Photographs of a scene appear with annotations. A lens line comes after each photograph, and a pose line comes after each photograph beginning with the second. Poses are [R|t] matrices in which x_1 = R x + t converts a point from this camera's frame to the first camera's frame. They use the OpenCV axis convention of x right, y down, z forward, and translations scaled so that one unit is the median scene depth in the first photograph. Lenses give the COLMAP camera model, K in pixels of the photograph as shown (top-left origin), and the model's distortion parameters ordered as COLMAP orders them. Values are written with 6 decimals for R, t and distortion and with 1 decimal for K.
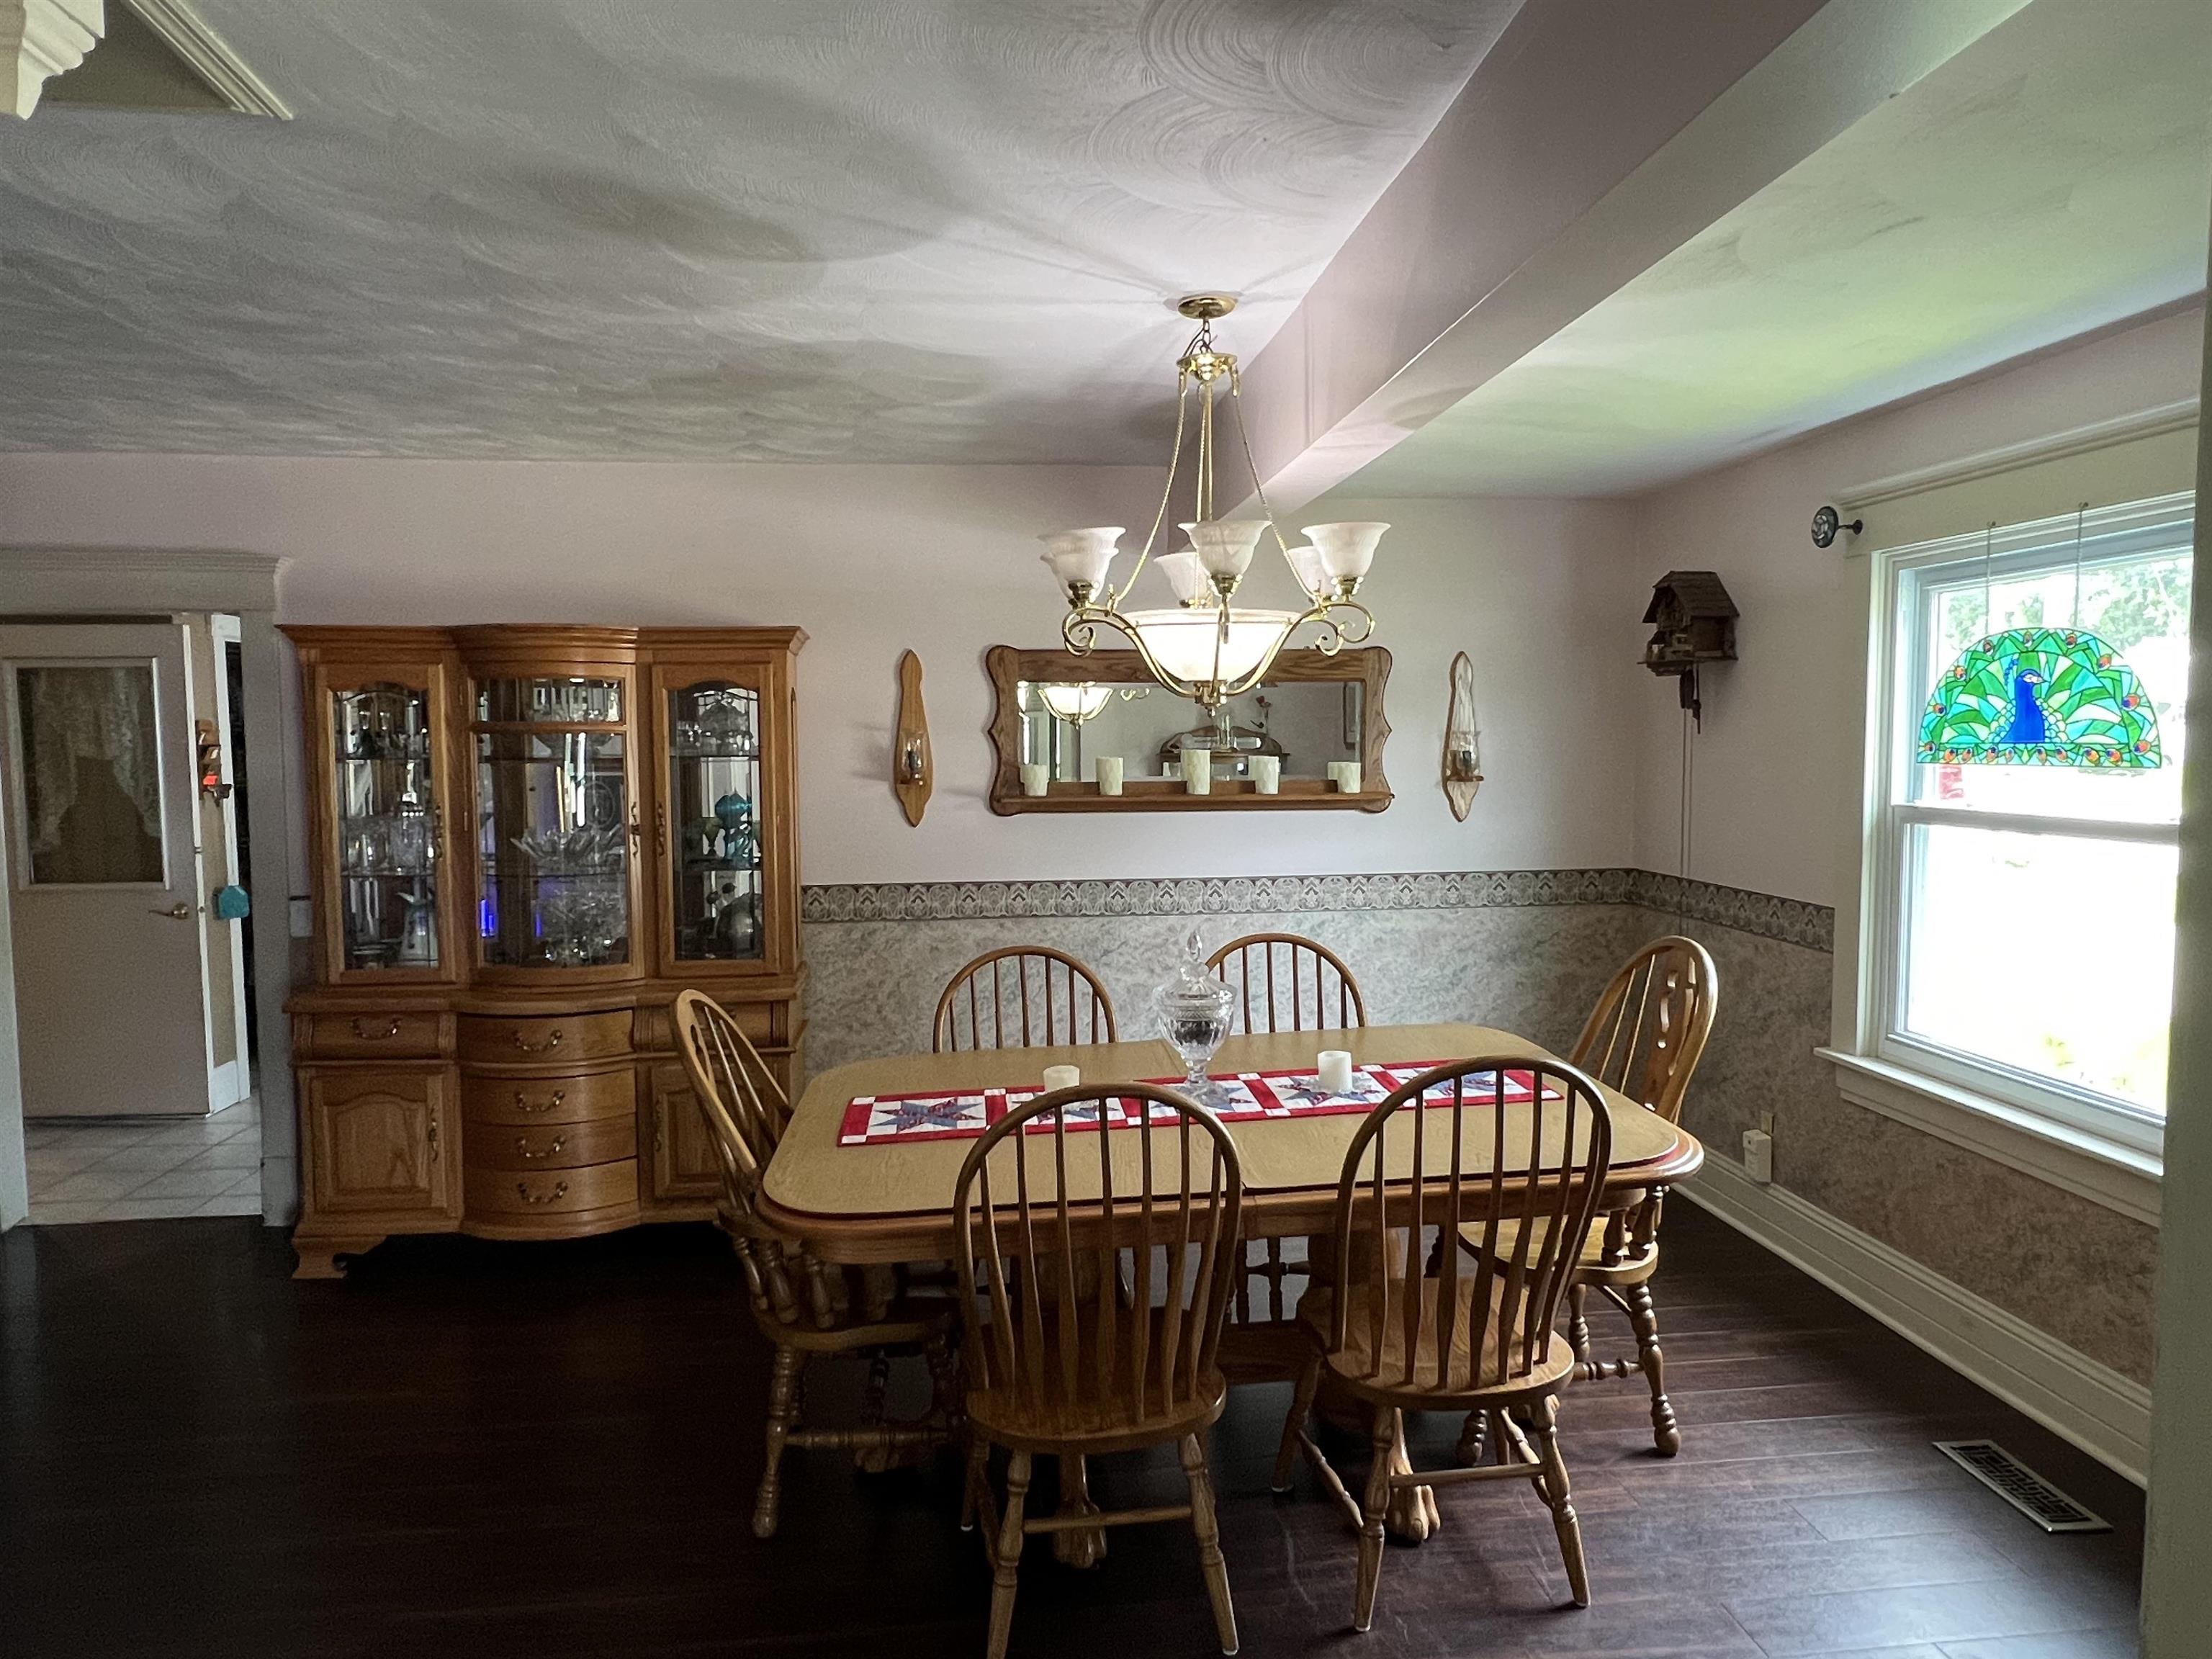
lens RADIAL K [[1380.3, 0, 1100.6], [0, 1380.3, 838.7], [0, 0, 1]] dist [-0.000717, -0.000677]
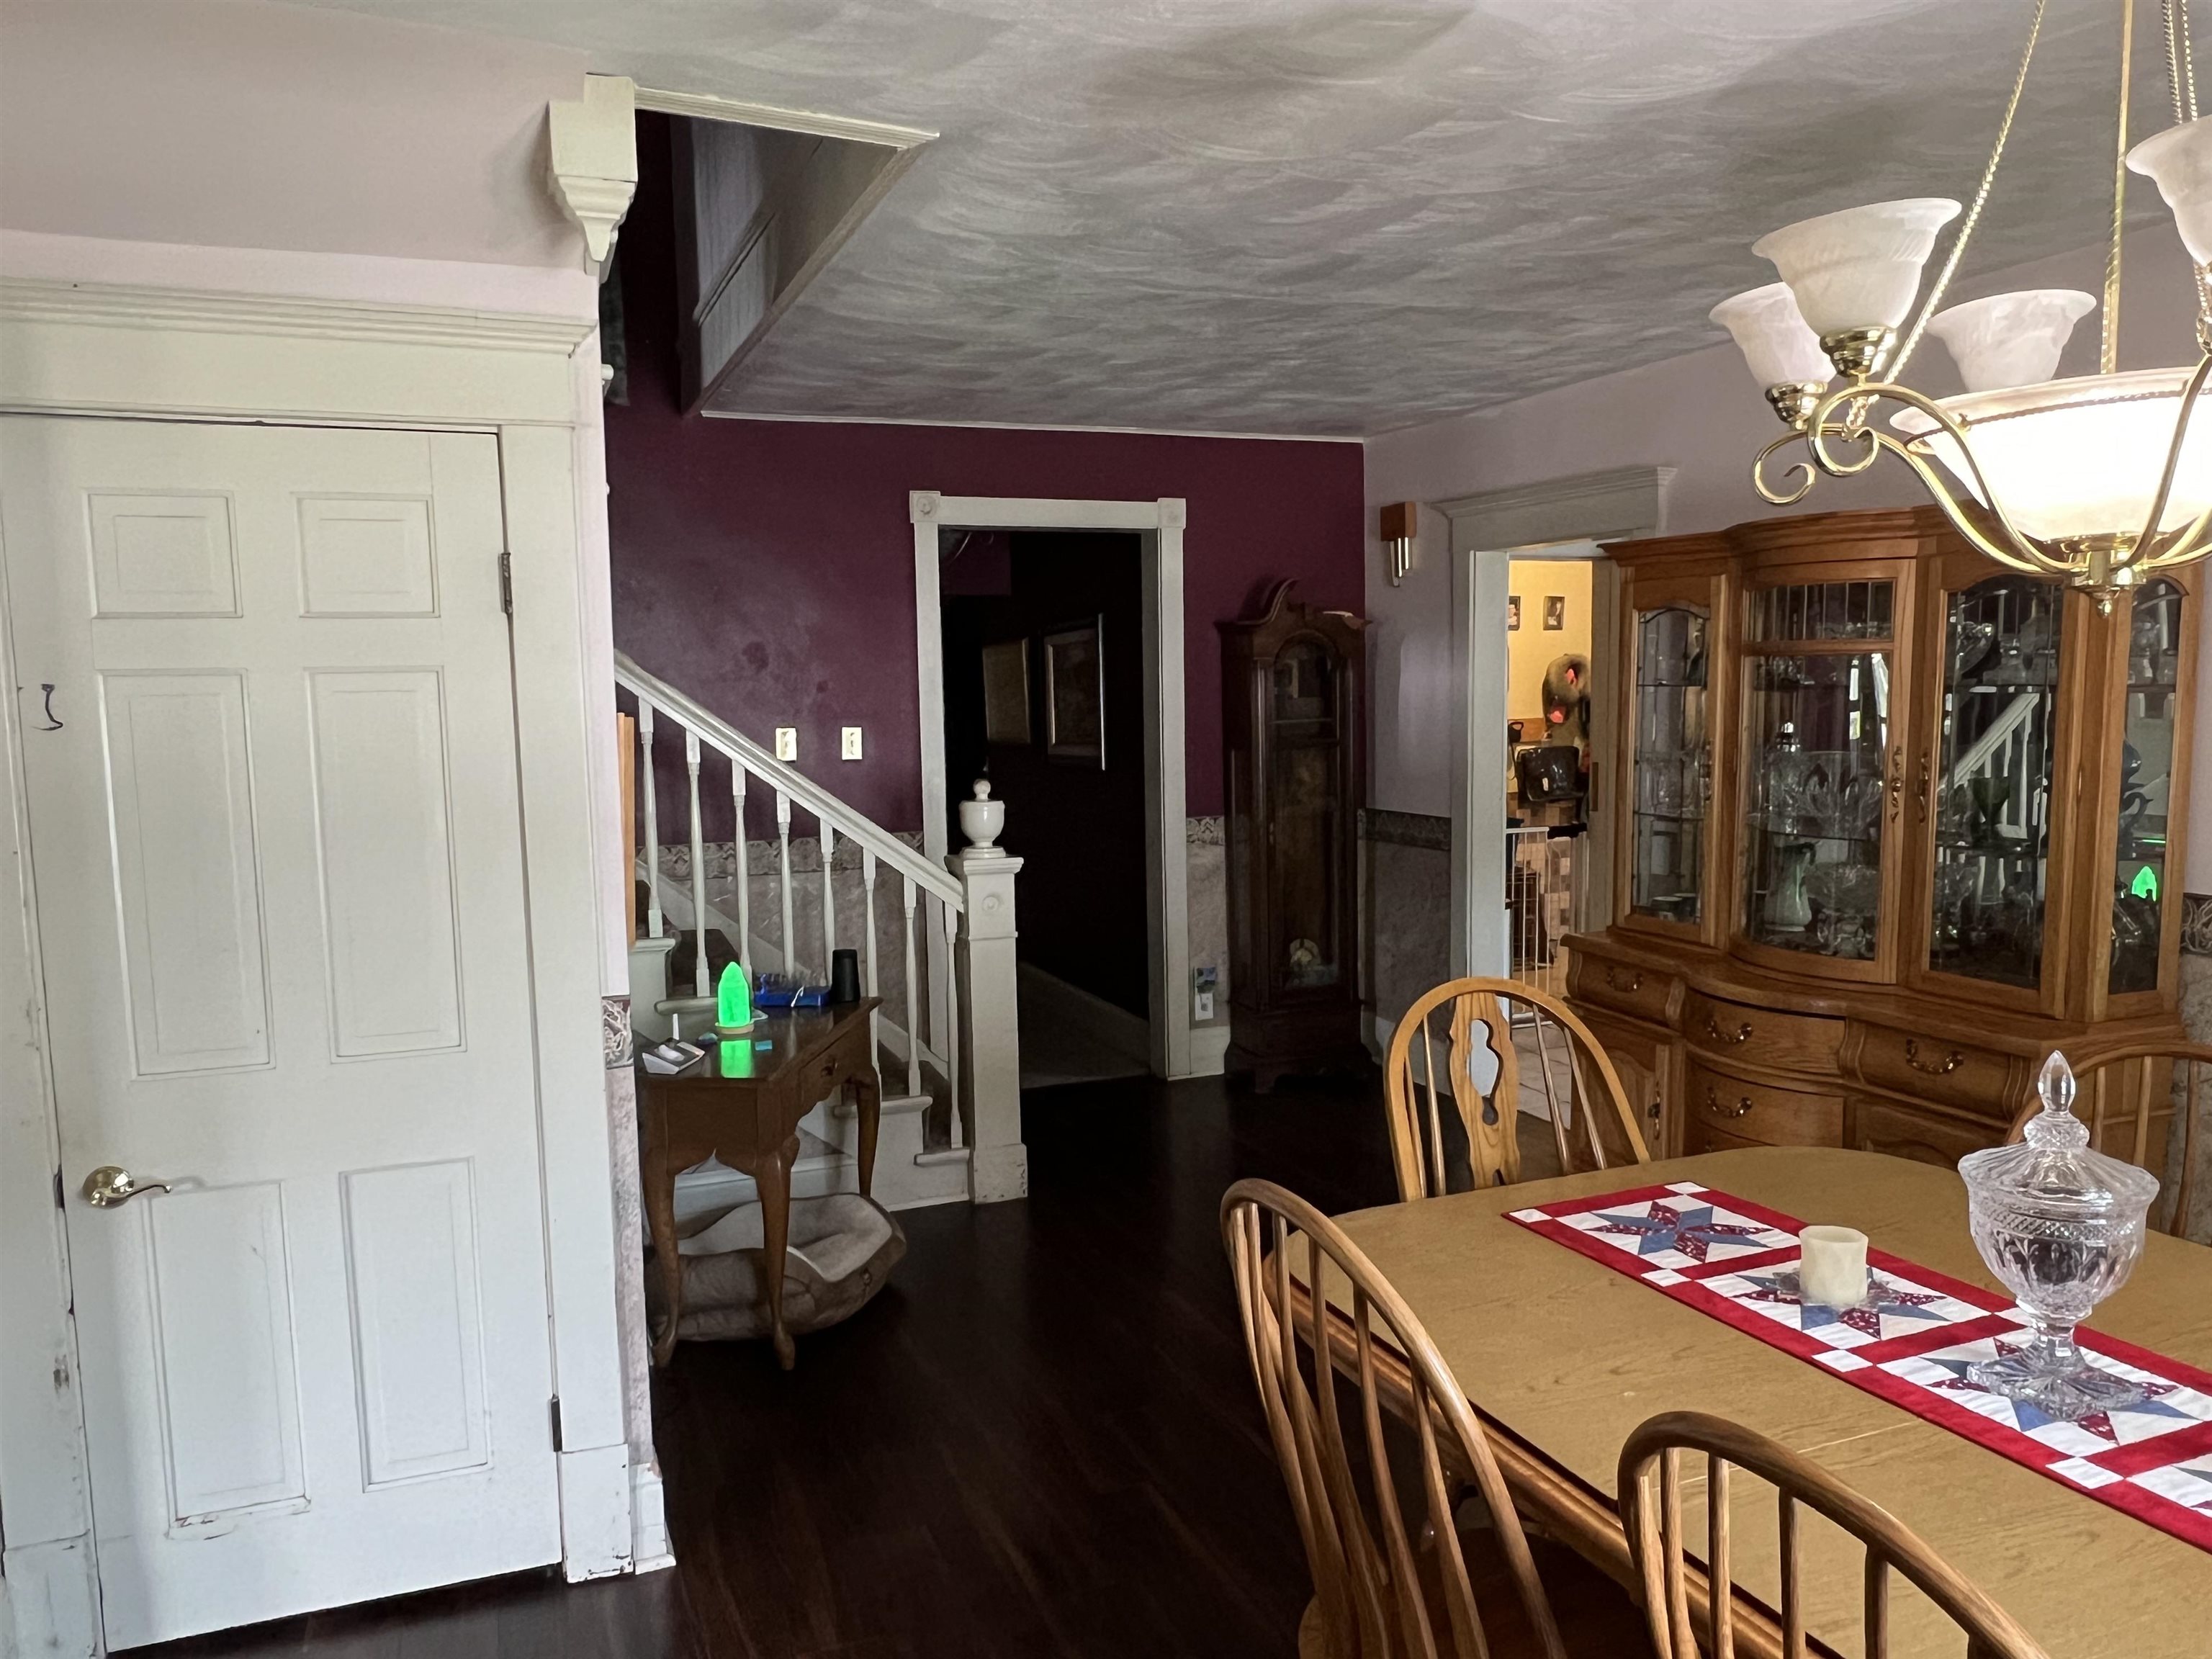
lens RADIAL K [[1571.7, 0, 1109.9], [0, 1571.7, 841.9], [0, 0, 1]] dist [-0.005358, -0.003705]
pose [[0.266872, 0.102515, -0.958264, 0.363622], [-0.056715, 0.994274, 0.090572, -0.028303], [0.962062, 0.030177, 0.271158, 0.374464]]
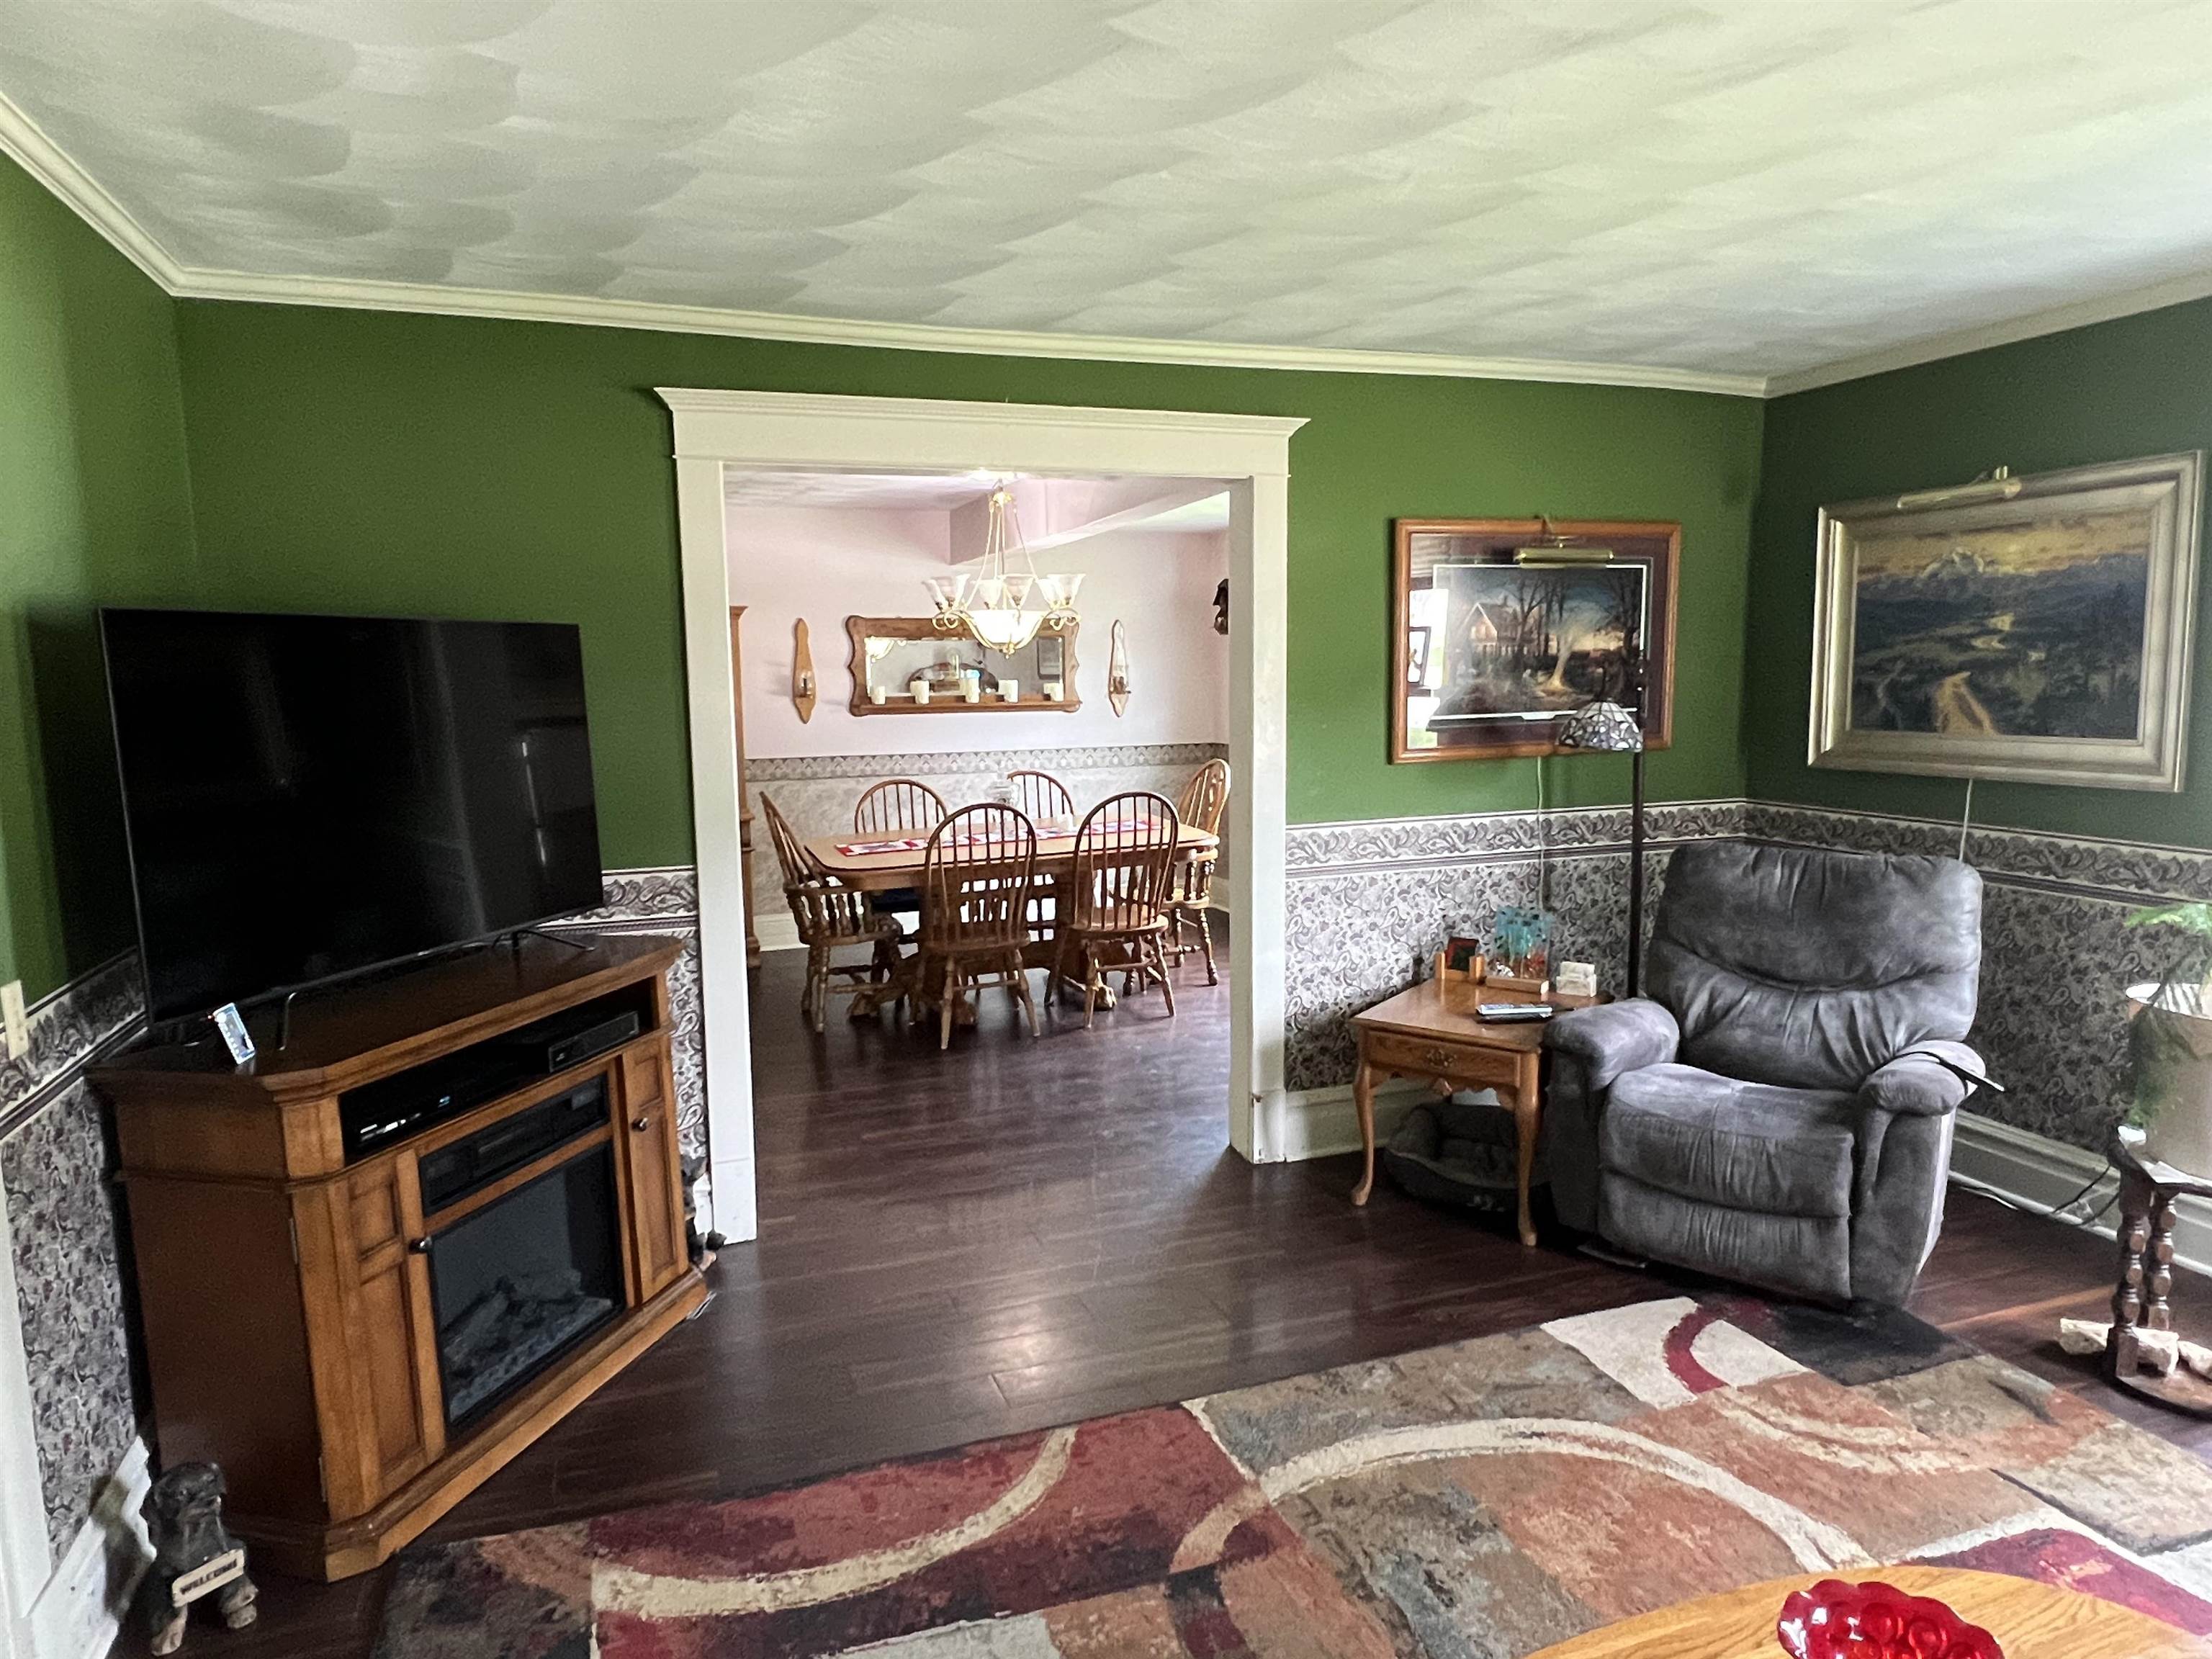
lens RADIAL K [[1380.3, 0, 1104.3], [0, 1380.3, 833.1], [0, 0, 1]] dist [-0.000717, -0.000677]
pose [[0.970377, -0.033084, 0.239321, -0.211305], [0.023248, 0.998770, 0.043806, 0.066777], [-0.240476, -0.036944, 0.969952, -0.816276]]
